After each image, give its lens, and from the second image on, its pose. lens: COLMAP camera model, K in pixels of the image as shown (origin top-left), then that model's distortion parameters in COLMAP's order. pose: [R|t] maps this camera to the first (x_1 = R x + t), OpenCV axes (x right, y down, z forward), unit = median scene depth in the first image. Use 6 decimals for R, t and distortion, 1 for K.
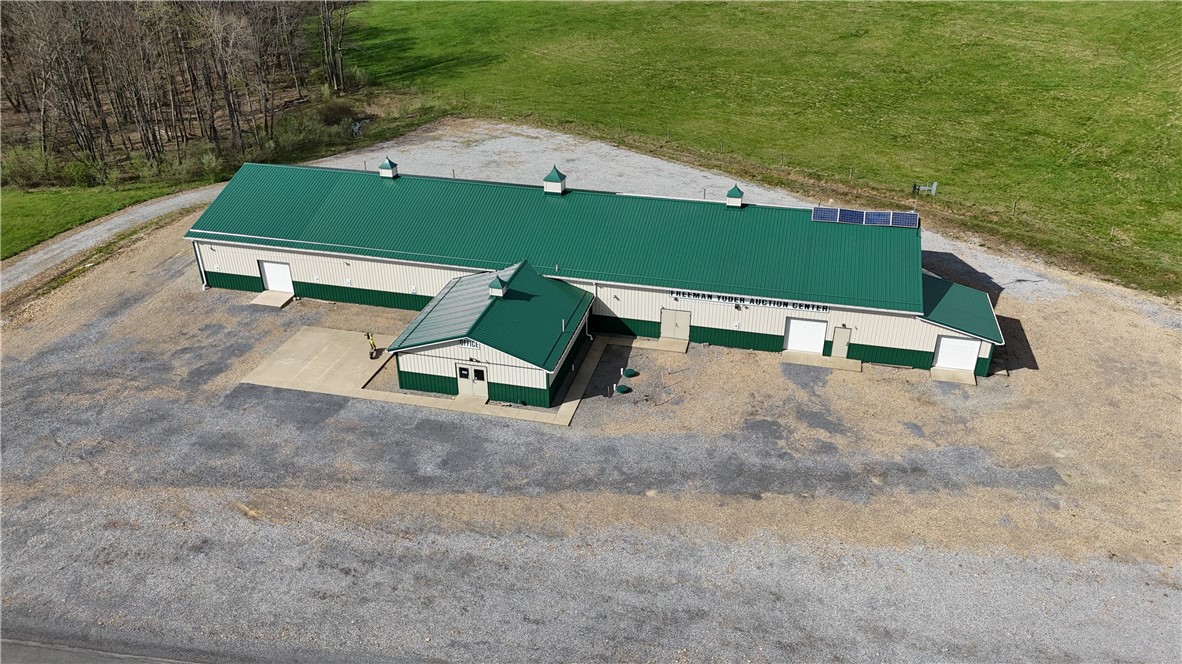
lens RADIAL K [[865.0, 0, 595.4], [0, 865.0, 330.1], [0, 0, 1]] dist [0.081703, -0.077066]
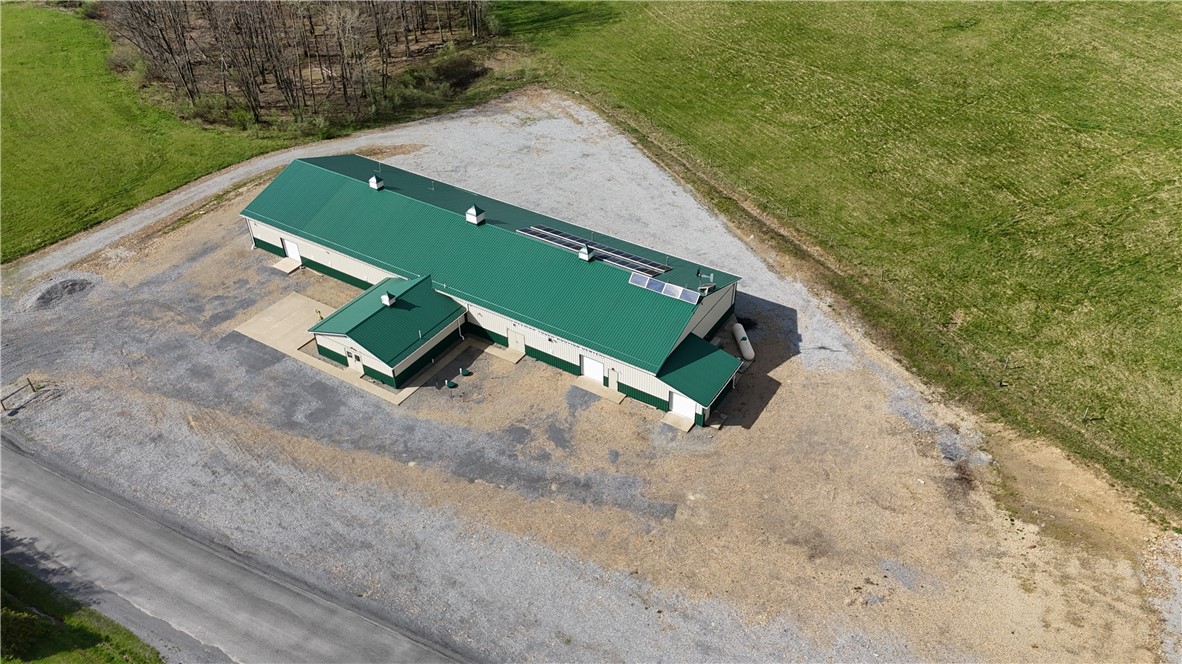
lens RADIAL K [[865.0, 0, 595.4], [0, 865.0, 330.1], [0, 0, 1]] dist [0.081703, -0.077066]
pose [[0.949092, 0.185872, -0.254314, 0.575453], [-0.145511, 0.974750, 0.169378, -0.283902], [0.279376, -0.123750, 0.952174, -0.293934]]
